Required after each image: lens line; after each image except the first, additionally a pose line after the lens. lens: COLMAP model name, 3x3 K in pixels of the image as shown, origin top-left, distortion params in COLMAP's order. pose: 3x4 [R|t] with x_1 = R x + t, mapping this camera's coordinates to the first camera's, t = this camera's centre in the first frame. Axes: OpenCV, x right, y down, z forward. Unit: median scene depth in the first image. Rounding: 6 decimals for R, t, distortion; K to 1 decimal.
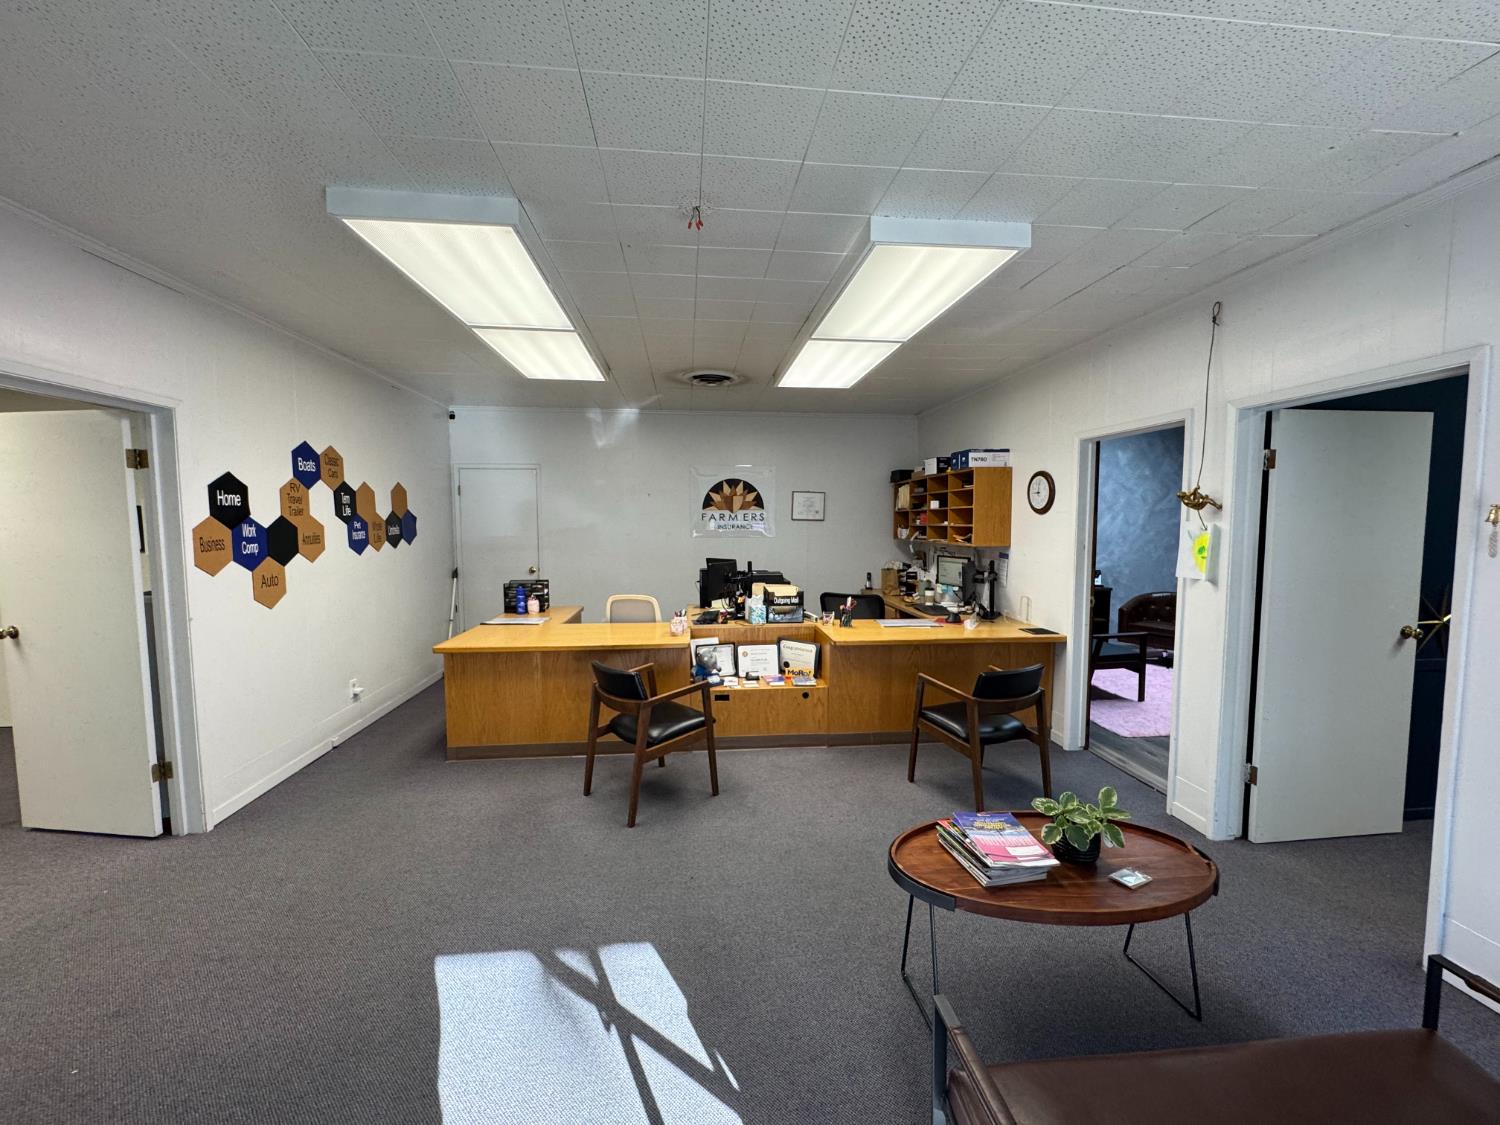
lens RADIAL K [[599.7, 0, 748.2], [0, 599.7, 563.0], [0, 0, 1]] dist [-0.004288, -0.000076]
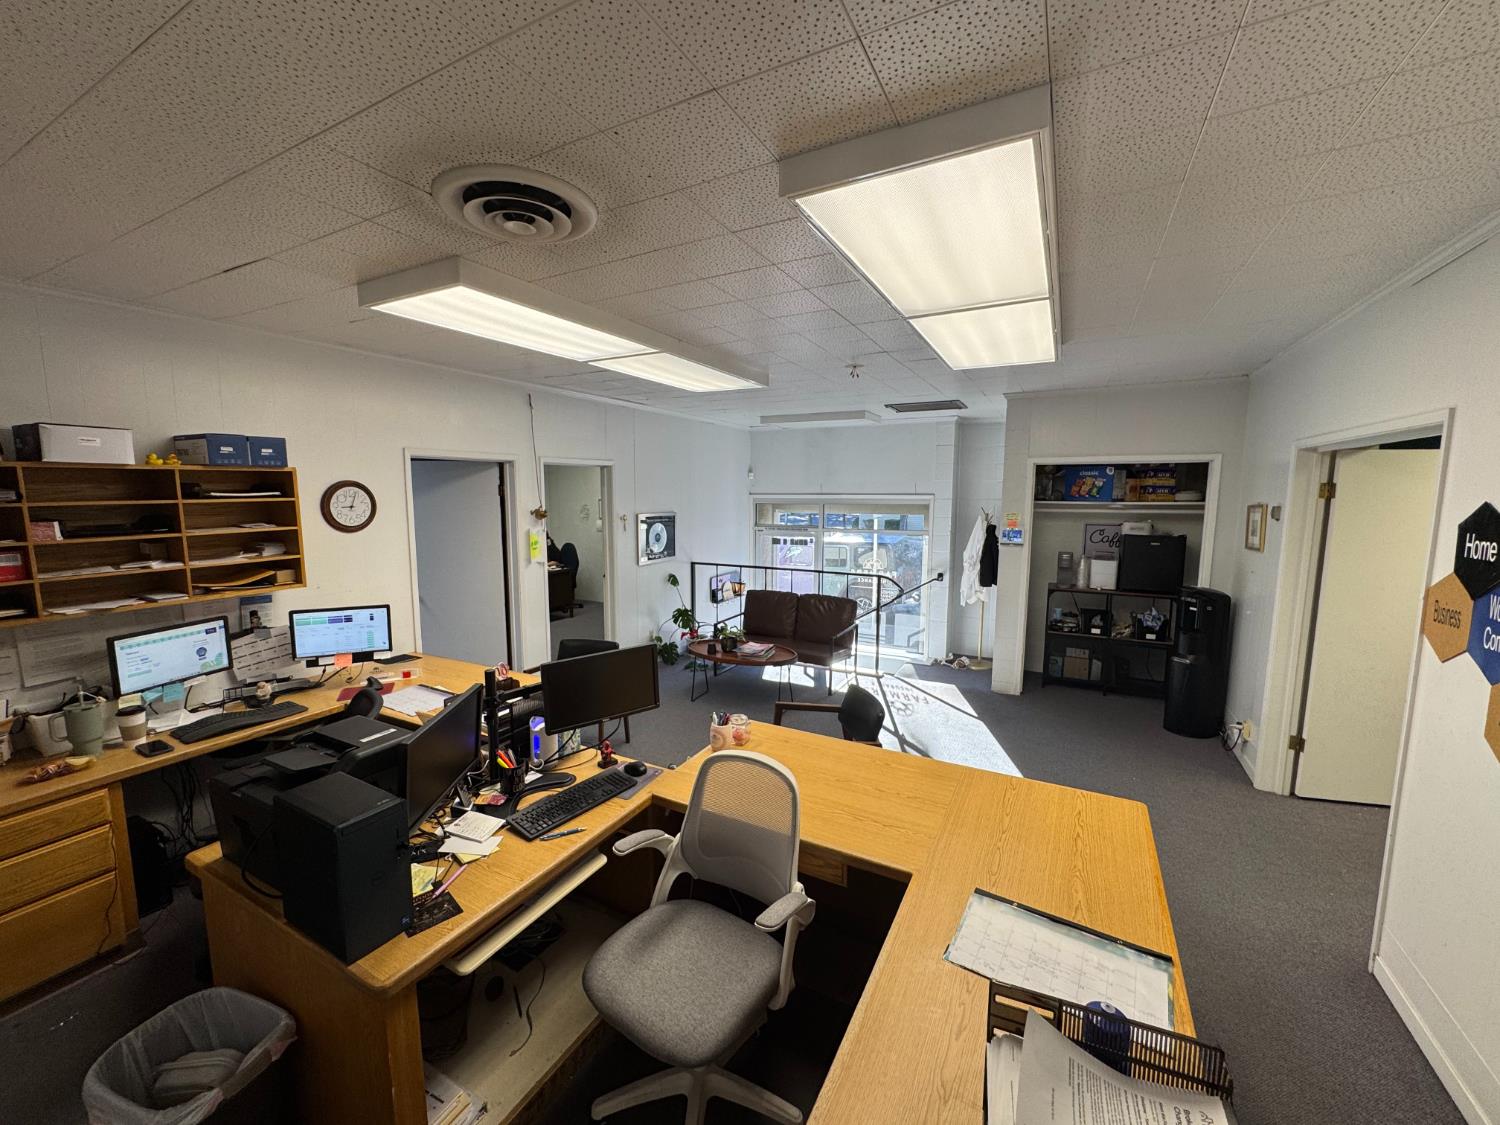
lens RADIAL K [[599.7, 0, 746.7], [0, 599.7, 562.3], [0, 0, 1]] dist [-0.004288, -0.000076]
pose [[-0.829345, -0.066764, 0.554733, -0.609046], [0.041707, 0.982668, 0.180622, -0.235073], [-0.557177, 0.172934, -0.812187, 1.922261]]
